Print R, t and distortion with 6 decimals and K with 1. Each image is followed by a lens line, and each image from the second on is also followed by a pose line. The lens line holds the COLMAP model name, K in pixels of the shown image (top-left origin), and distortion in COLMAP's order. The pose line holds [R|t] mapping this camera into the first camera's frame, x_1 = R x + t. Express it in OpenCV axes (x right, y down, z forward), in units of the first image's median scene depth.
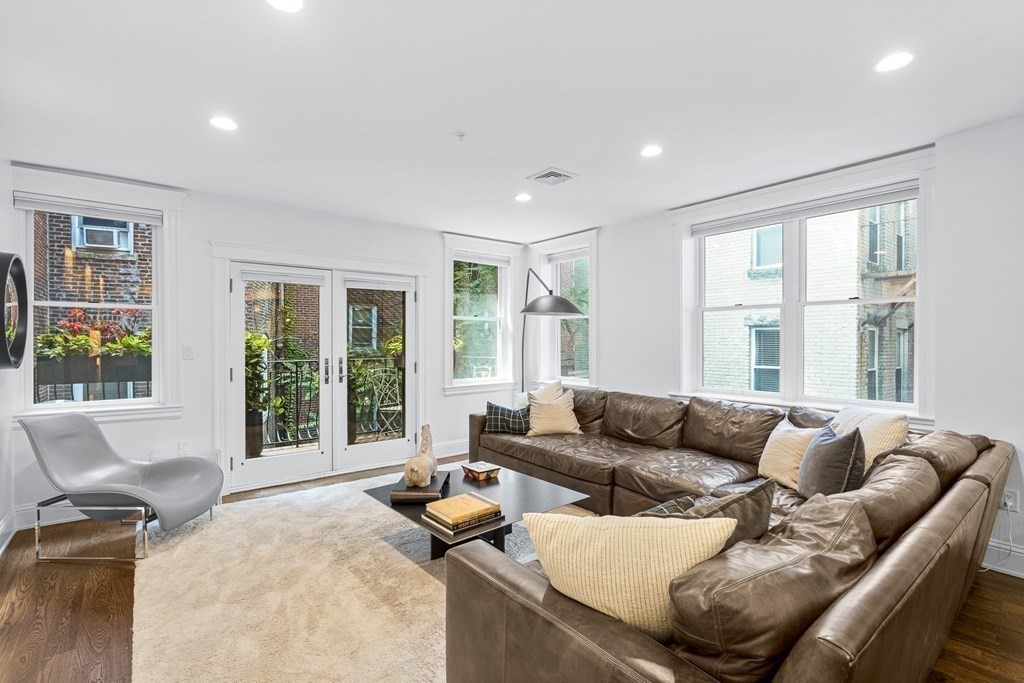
lens RADIAL K [[485.4, 0, 516.0], [0, 485.4, 343.6], [0, 0, 1]] dist [-0.002475, 0.003116]
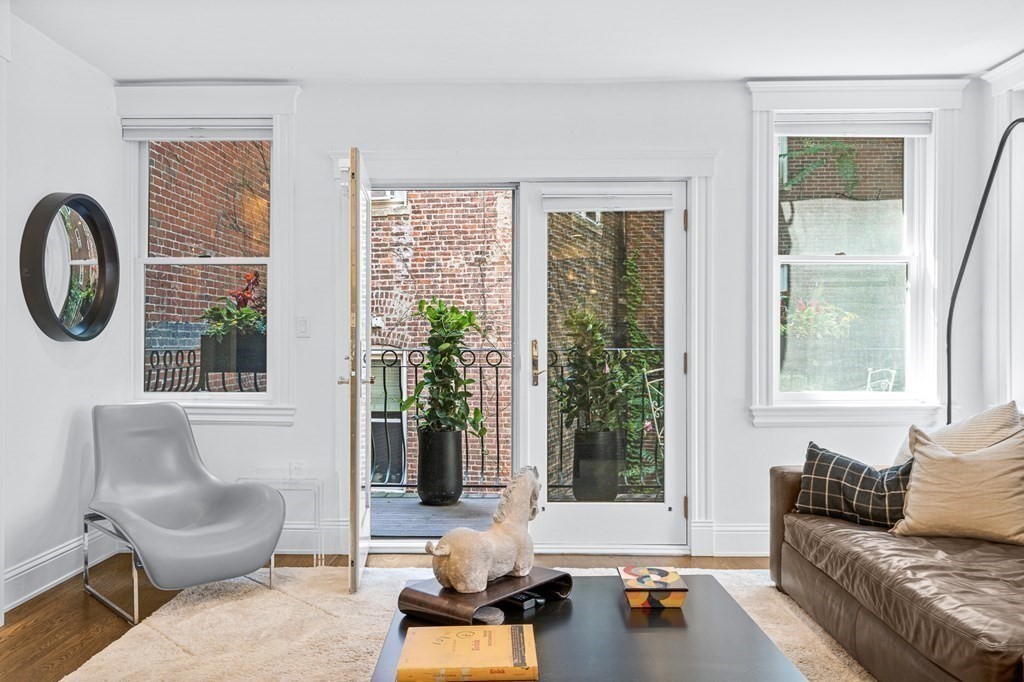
lens RADIAL K [[849.5, 0, 506.8], [0, 849.5, 334.8], [0, 0, 1]] dist [0.011515, -0.001648]
pose [[0.766785, -0.003297, -0.641895, 0.214010], [-0.003714, 0.999947, -0.009572, 0.029894], [0.641893, 0.009724, 0.766733, 0.224442]]
